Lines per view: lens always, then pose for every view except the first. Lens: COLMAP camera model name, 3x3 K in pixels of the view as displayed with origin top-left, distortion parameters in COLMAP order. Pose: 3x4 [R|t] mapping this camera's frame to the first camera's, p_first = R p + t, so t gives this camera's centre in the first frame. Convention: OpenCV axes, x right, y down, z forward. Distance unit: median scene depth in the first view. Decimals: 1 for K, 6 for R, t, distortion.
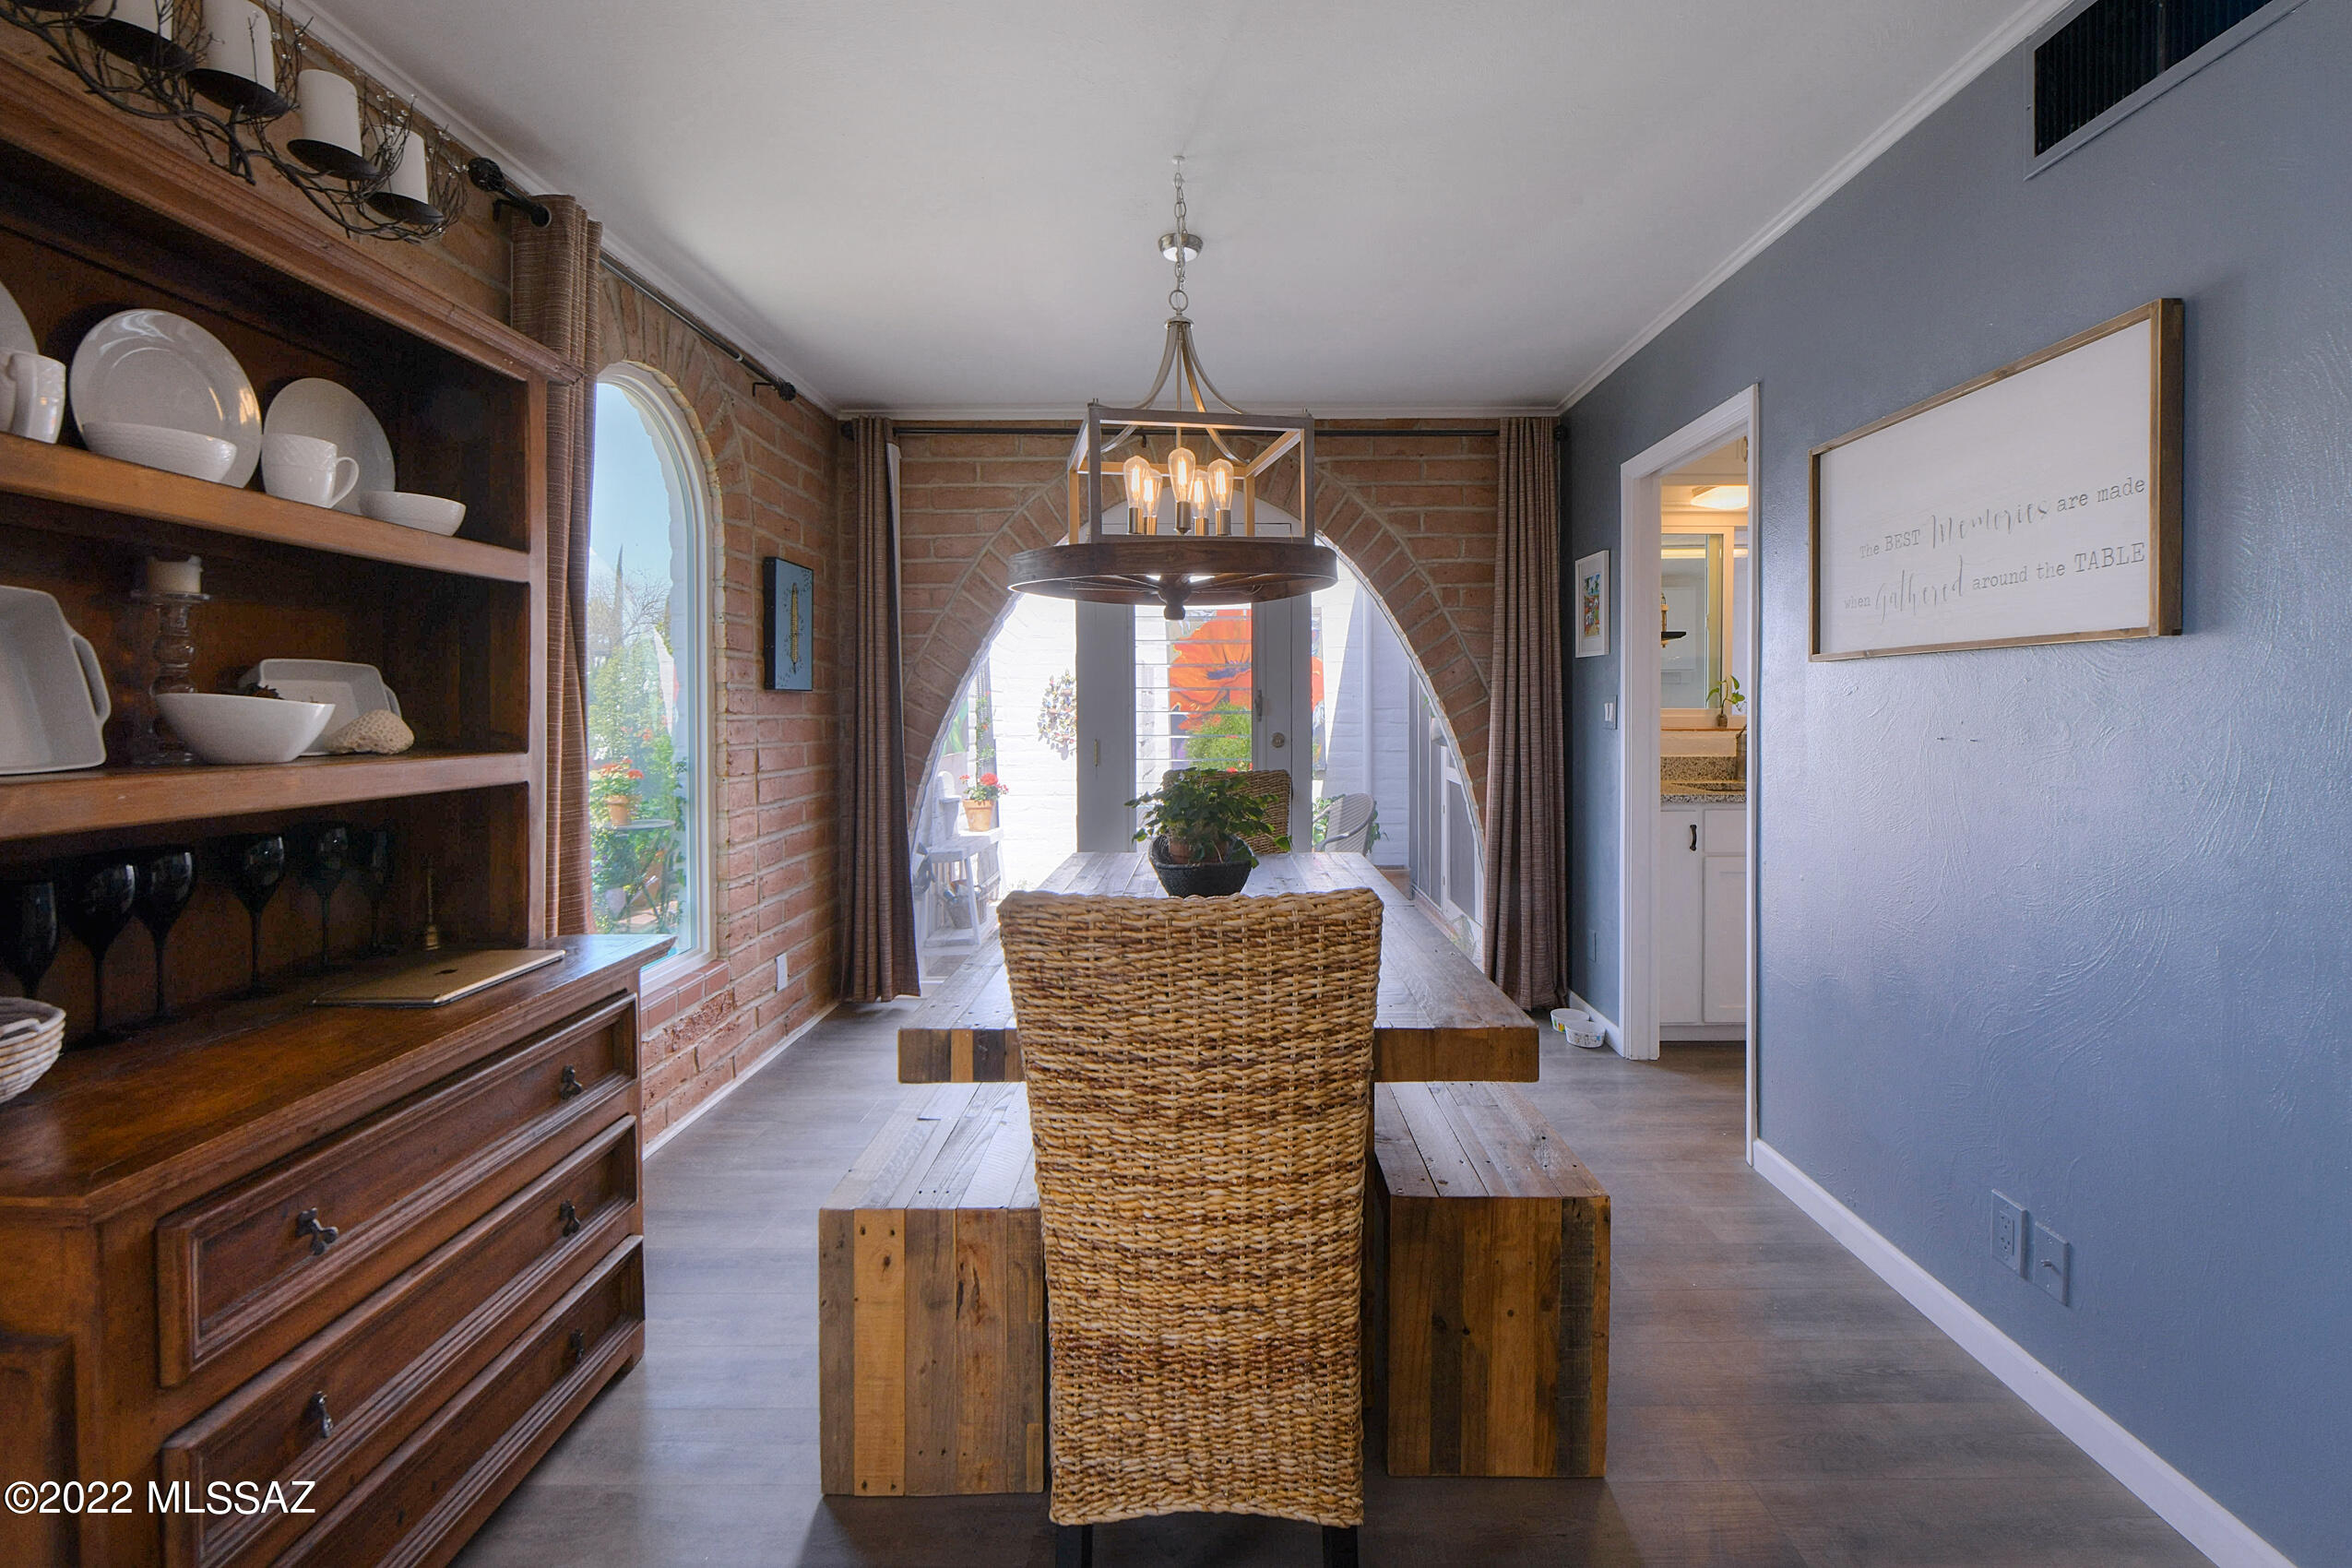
lens RADIAL K [[941.8, 0, 1213.4], [0, 941.8, 710.0], [0, 0, 1]] dist [-0.005662, -0.001132]
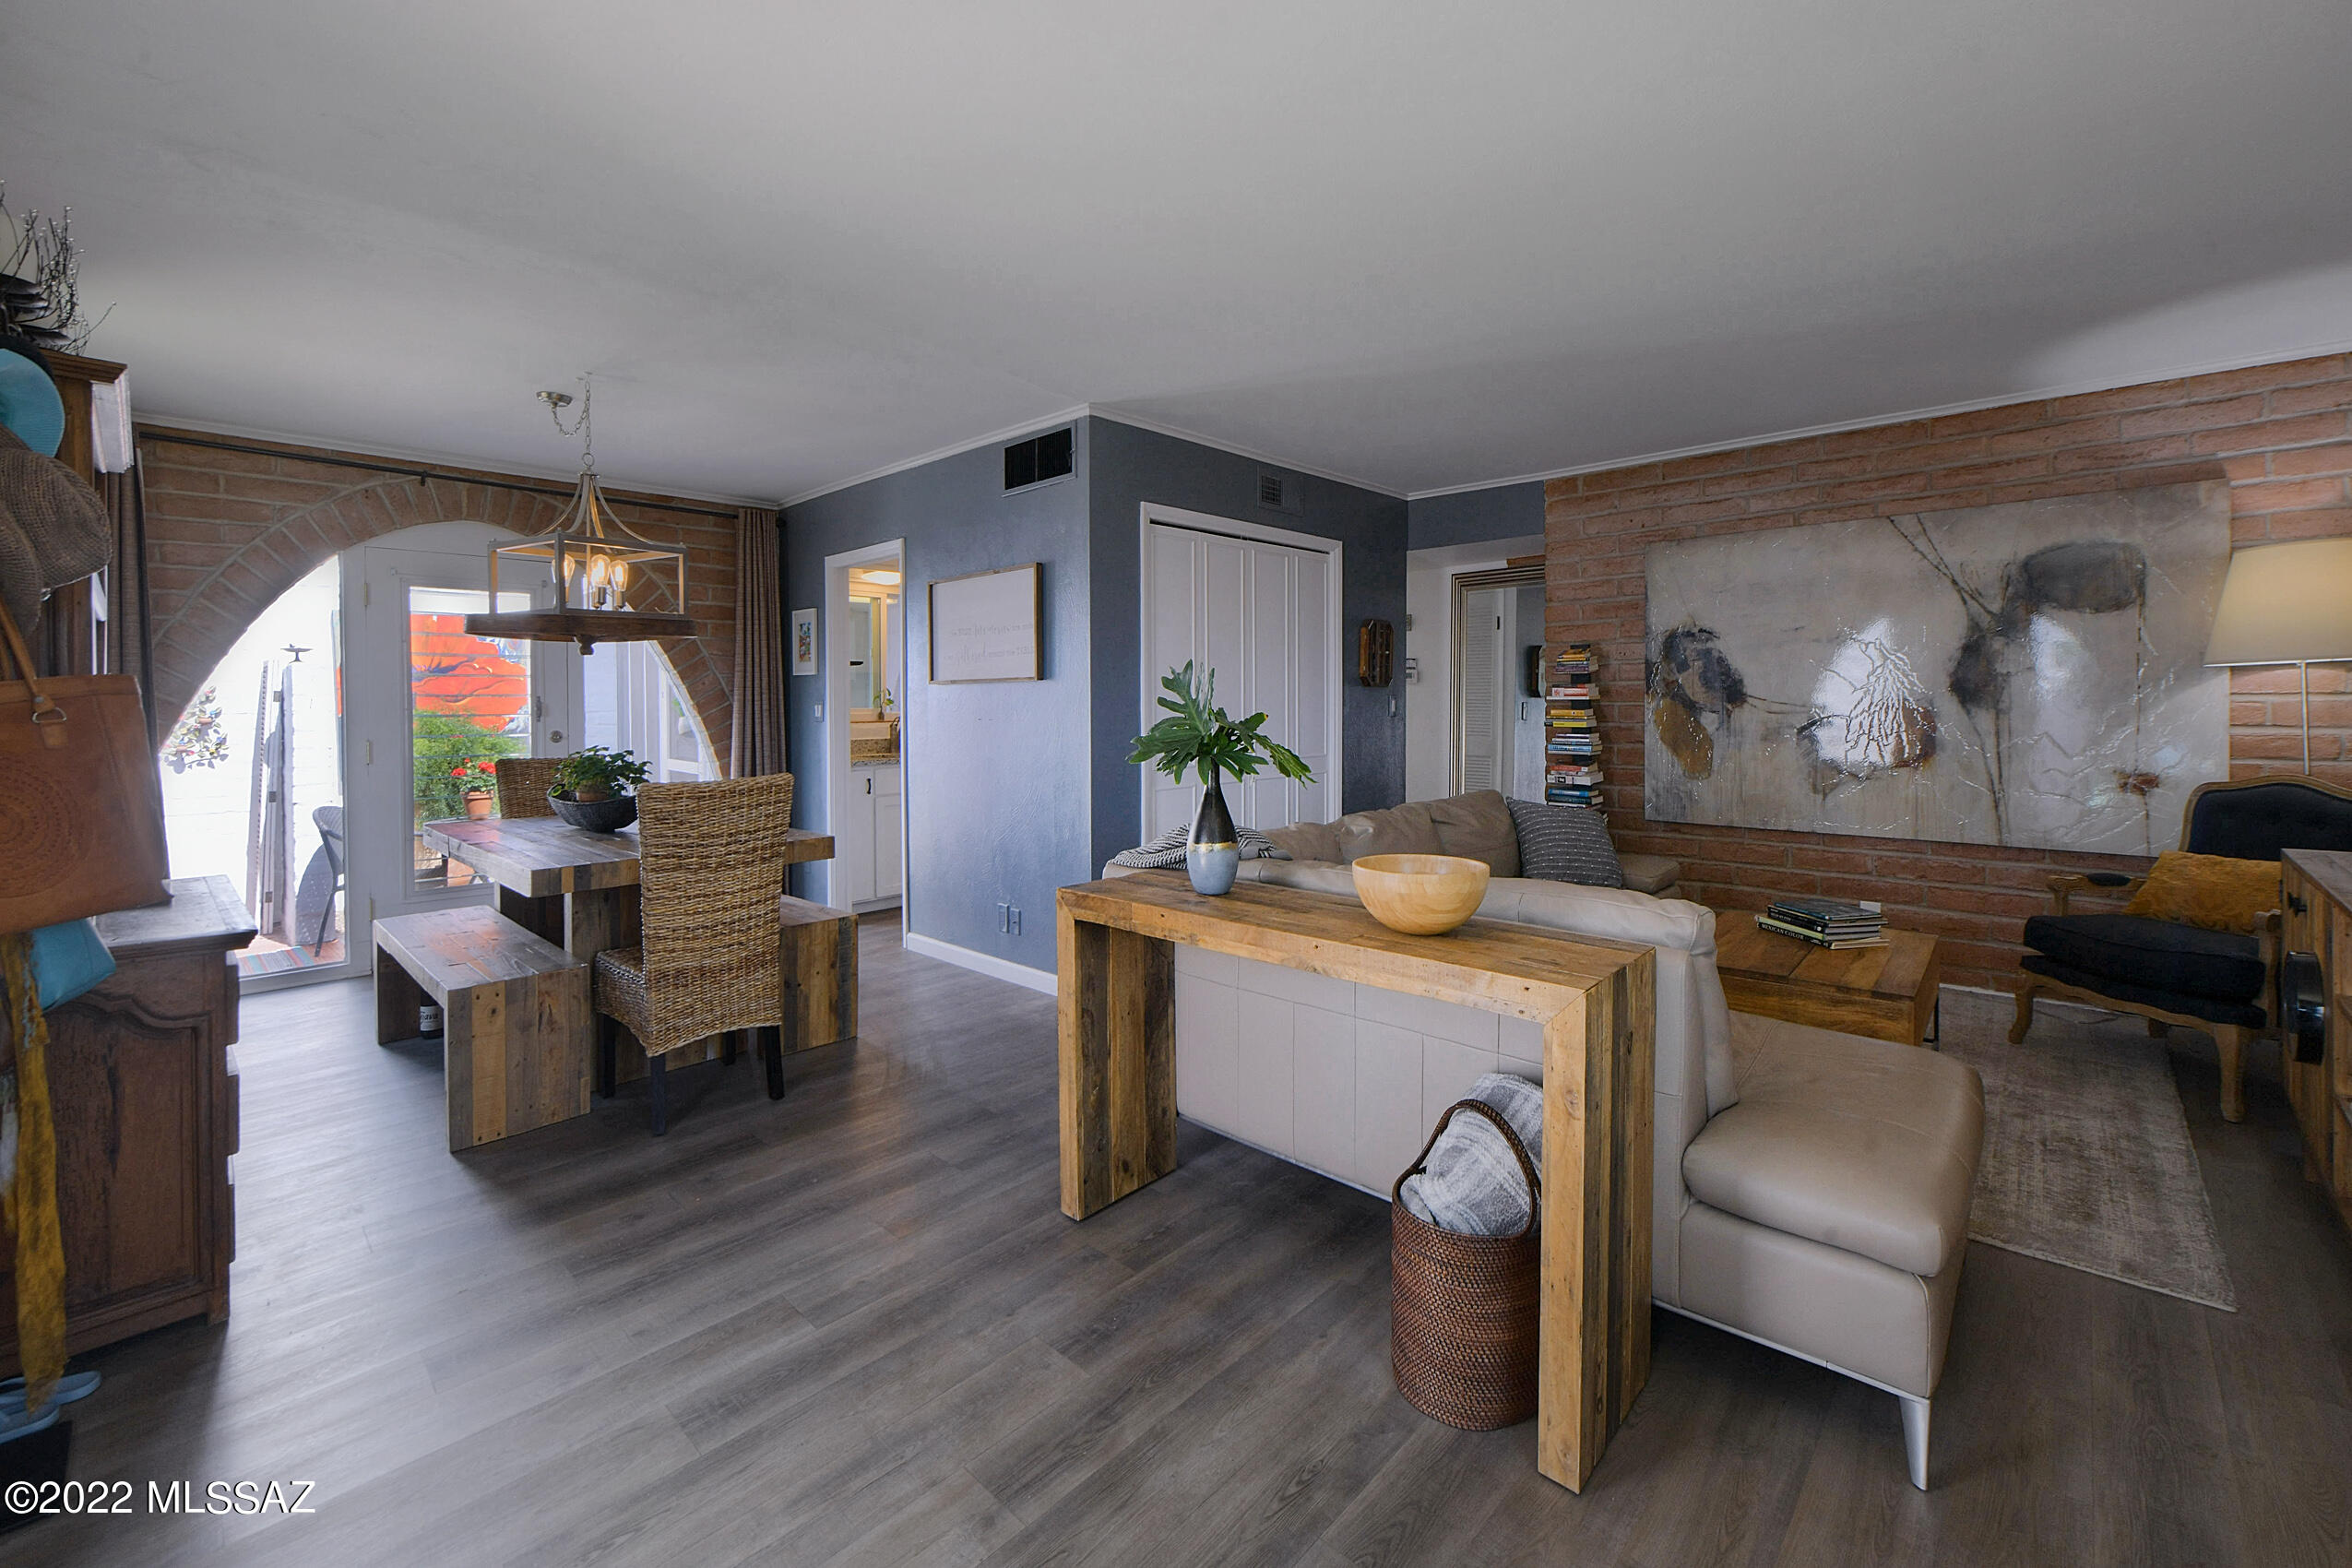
lens RADIAL K [[941.8, 0, 1184.4], [0, 941.8, 717.9], [0, 0, 1]] dist [-0.005662, -0.001132]
pose [[0.677118, -0.015498, 0.735711, -0.445874], [0.010924, 0.999880, 0.011009, 0.004663], [-0.735793, 0.000582, 0.677206, -0.712098]]
